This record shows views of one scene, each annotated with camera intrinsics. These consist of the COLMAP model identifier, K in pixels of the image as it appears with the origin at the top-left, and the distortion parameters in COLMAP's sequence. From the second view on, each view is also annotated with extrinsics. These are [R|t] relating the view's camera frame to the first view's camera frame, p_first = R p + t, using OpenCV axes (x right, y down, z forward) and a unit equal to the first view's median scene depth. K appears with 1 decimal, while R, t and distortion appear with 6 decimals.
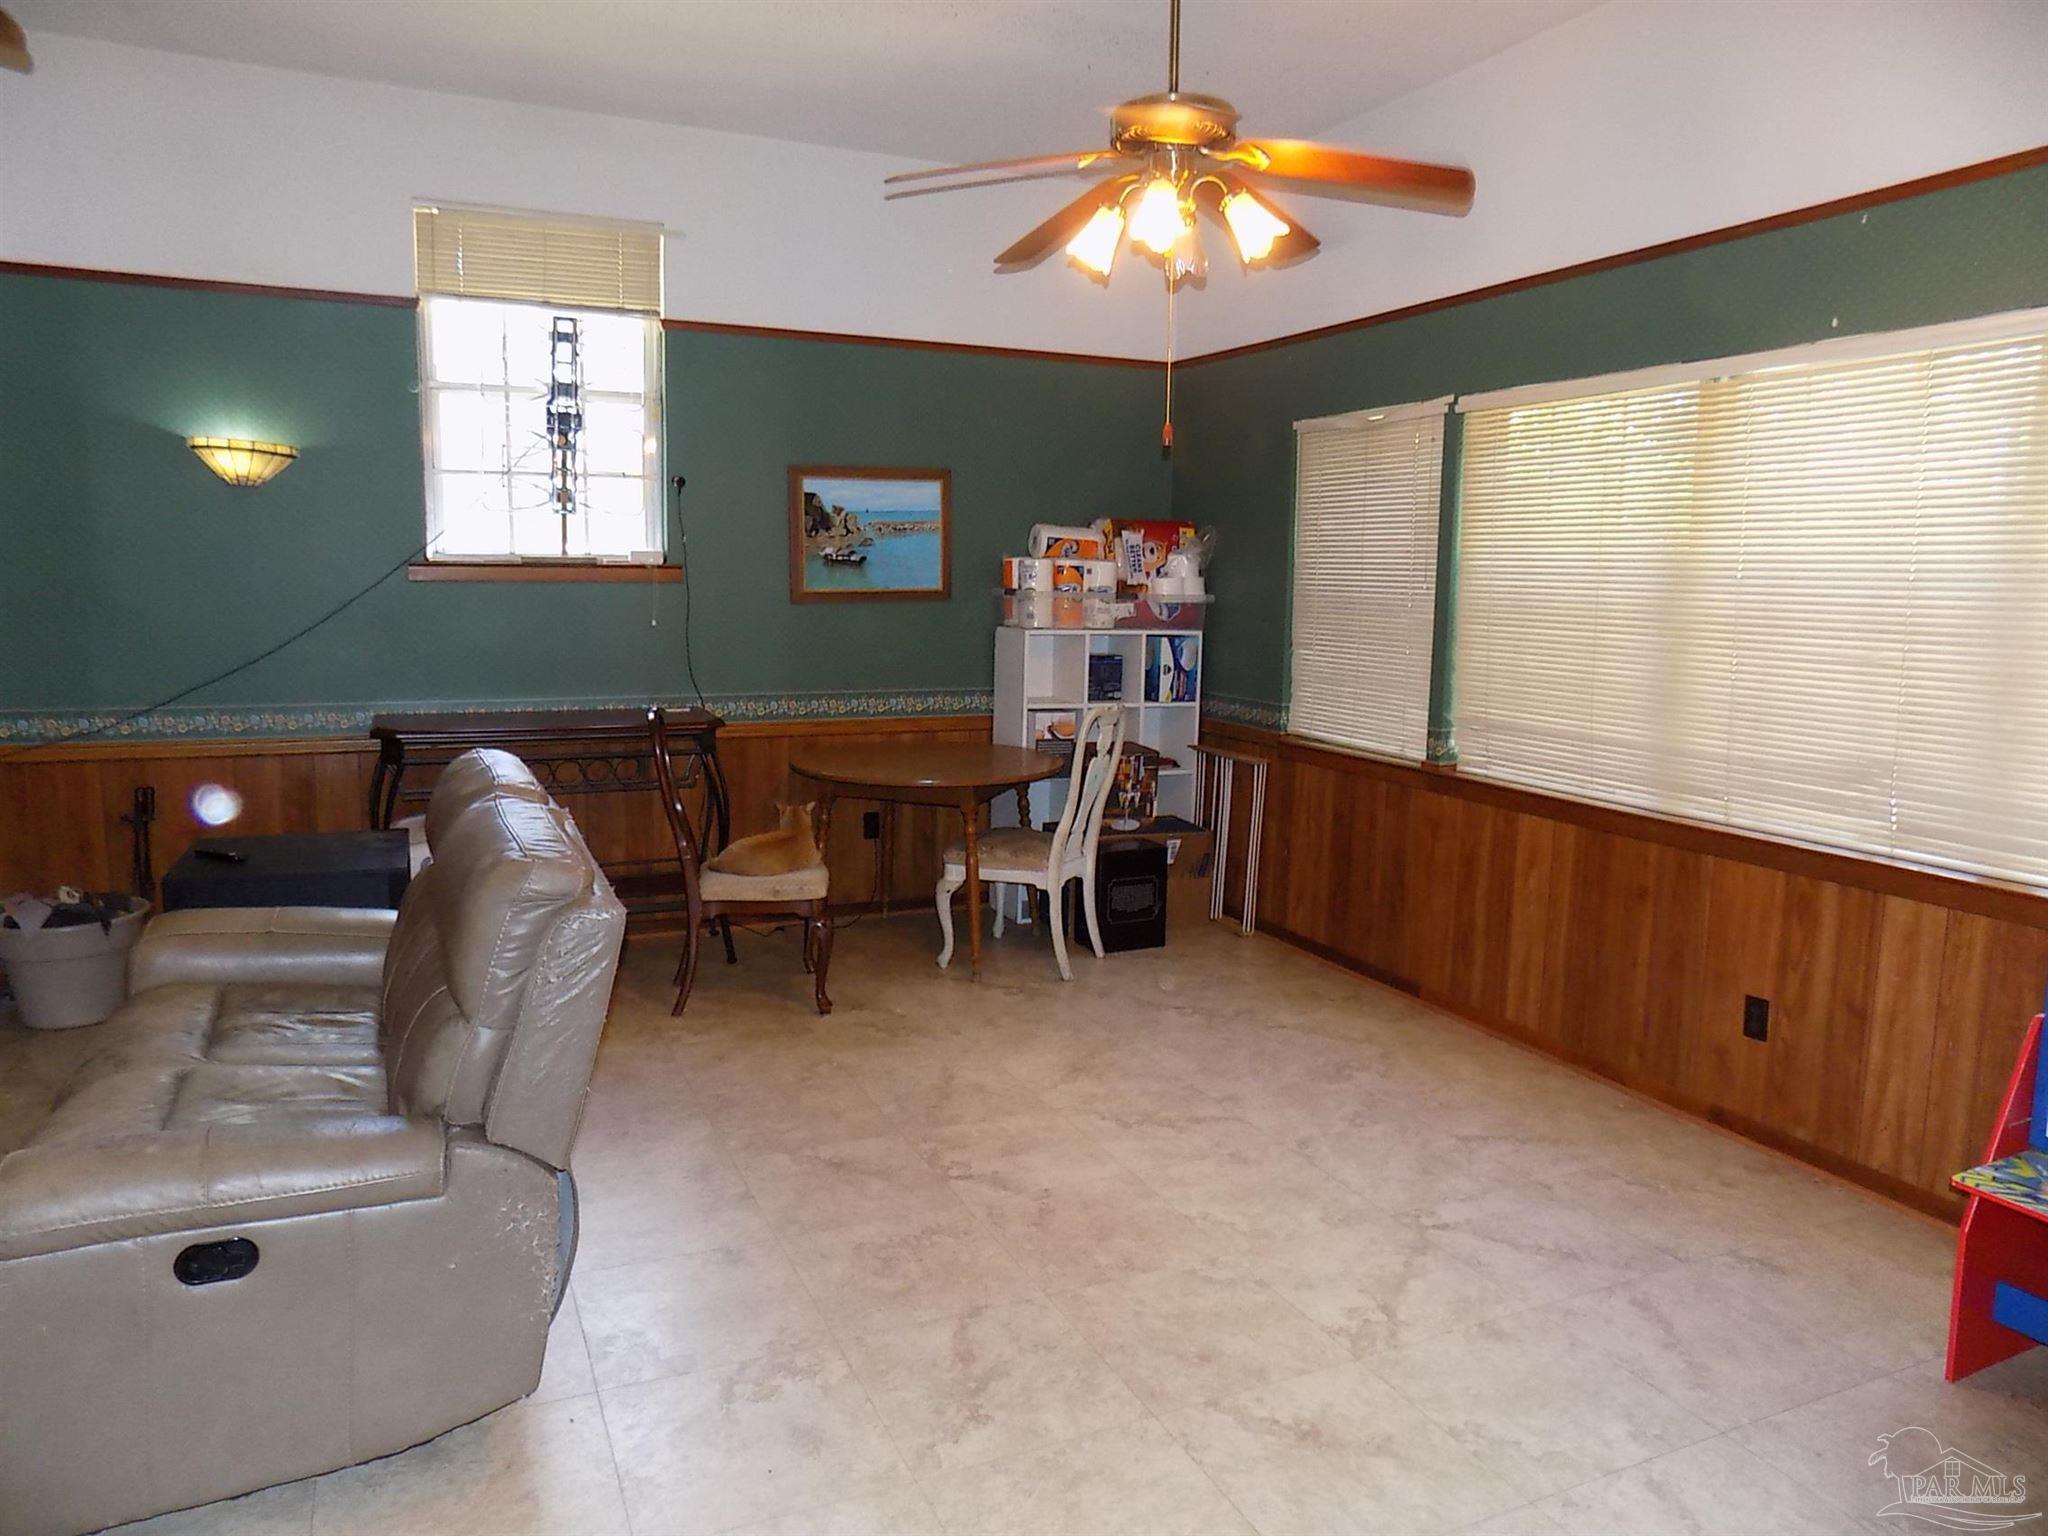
lens RADIAL K [[1381.2, 0, 1027.5], [0, 1381.2, 760.4], [0, 0, 1]] dist [-0.072905, 0.075985]
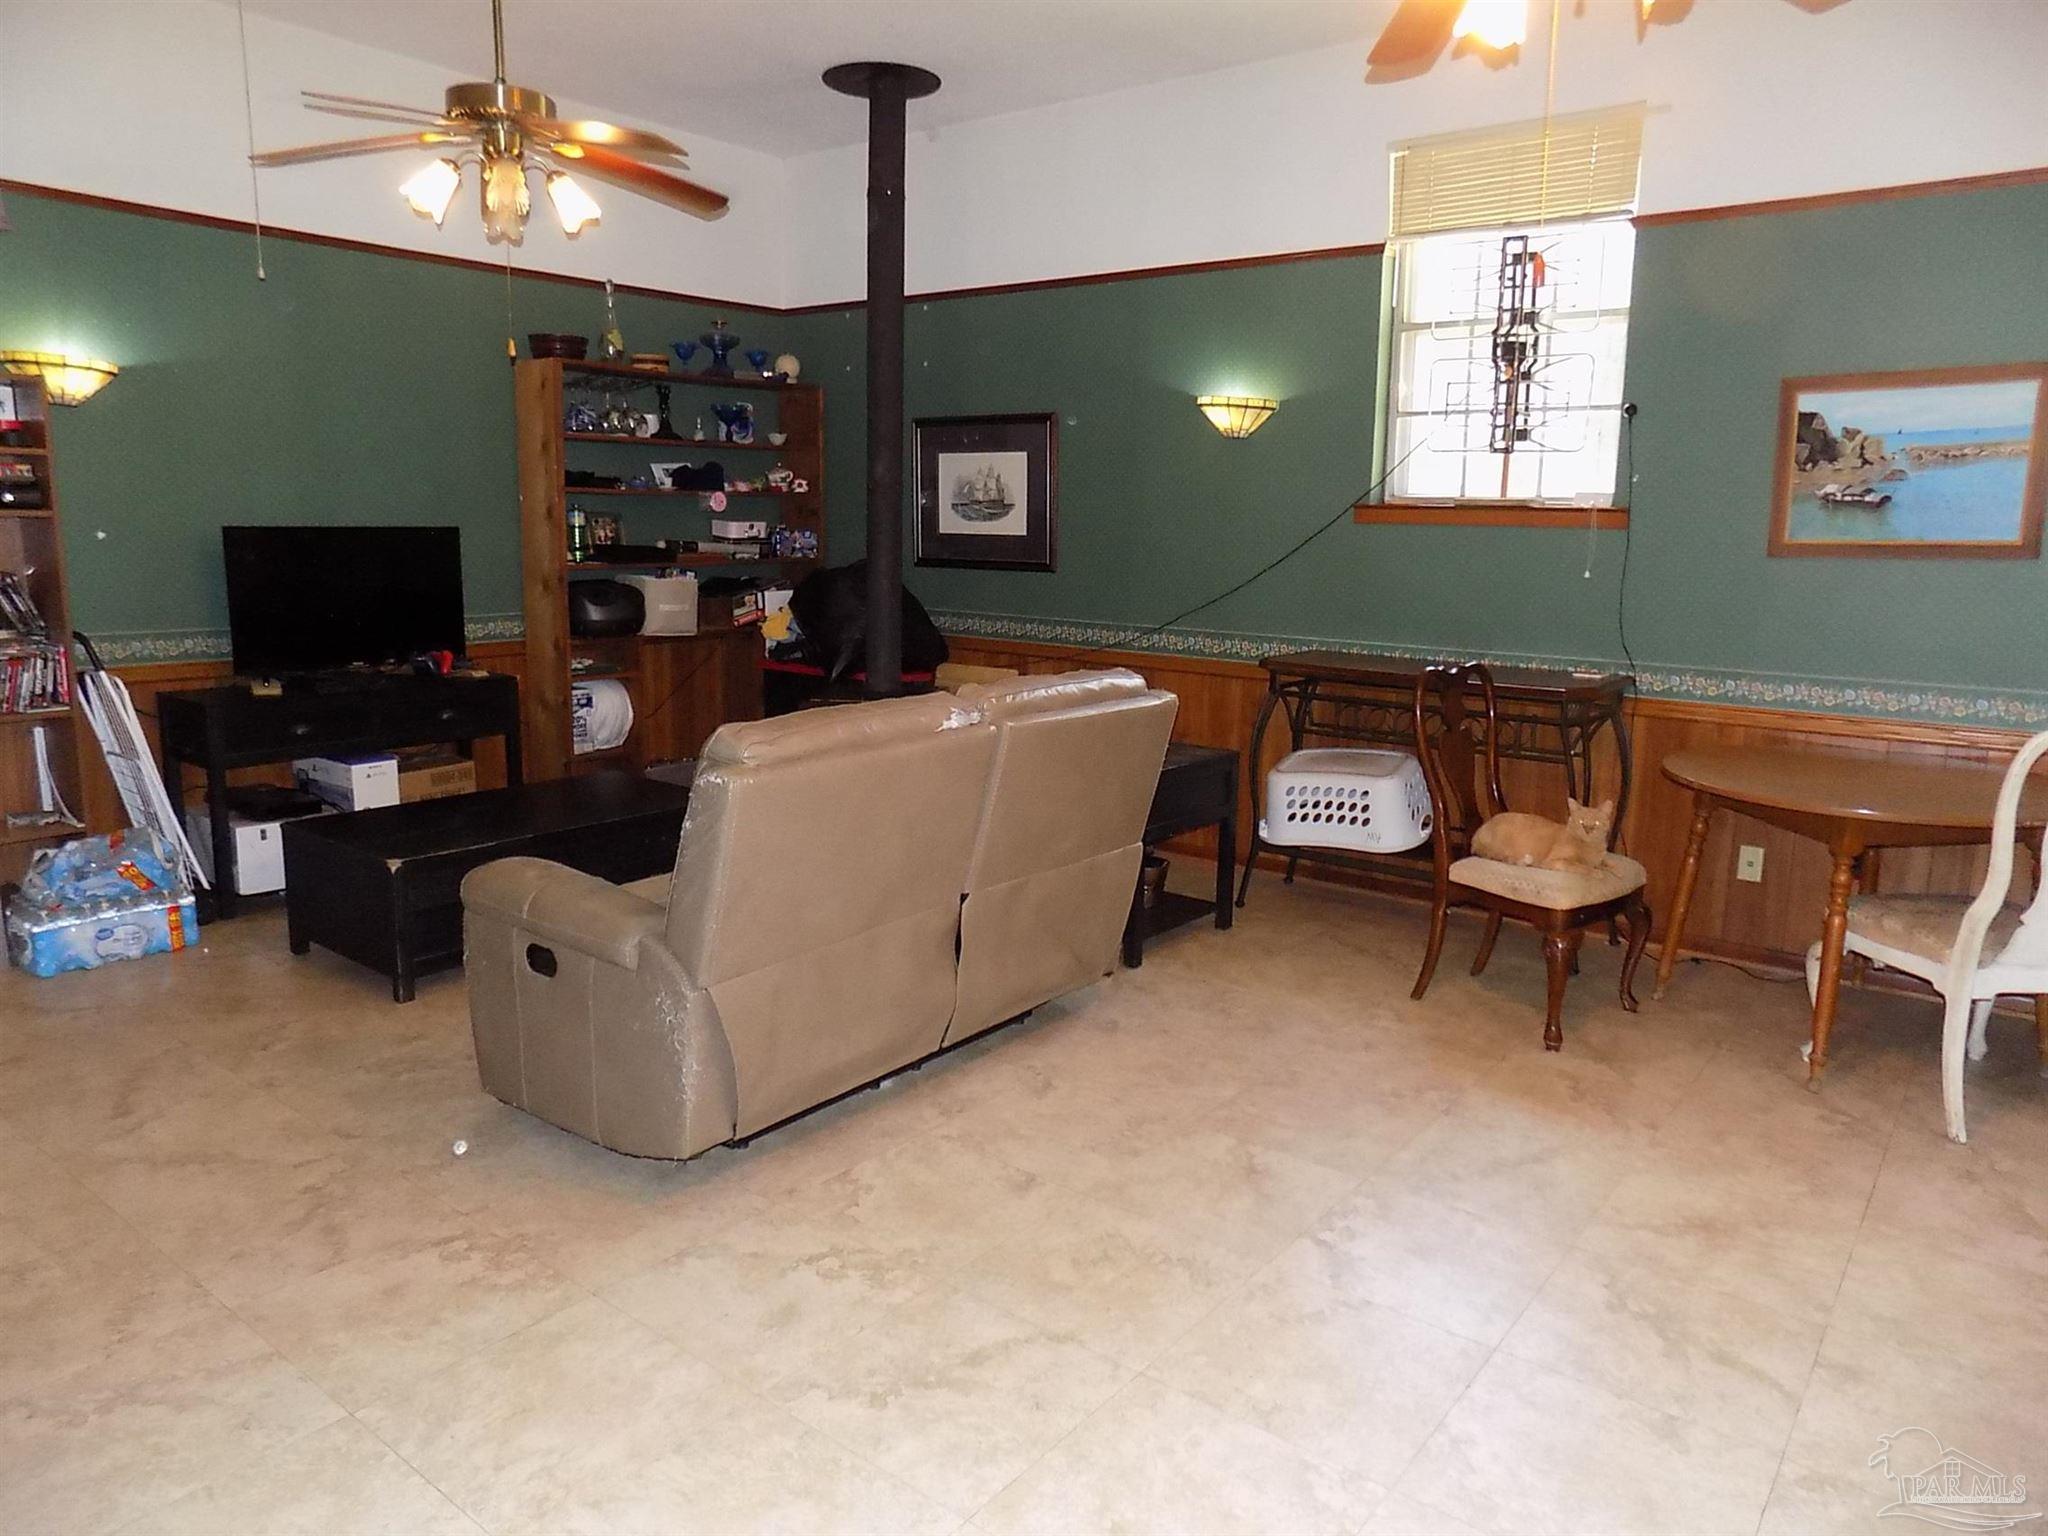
lens RADIAL K [[1381.2, 0, 1021.1], [0, 1381.2, 757.0], [0, 0, 1]] dist [-0.072905, 0.075985]
pose [[0.454803, 0.143346, -0.878980, 0.377587], [-0.128720, 0.987179, 0.094389, -0.023171], [0.881241, 0.070213, 0.467423, 0.311475]]
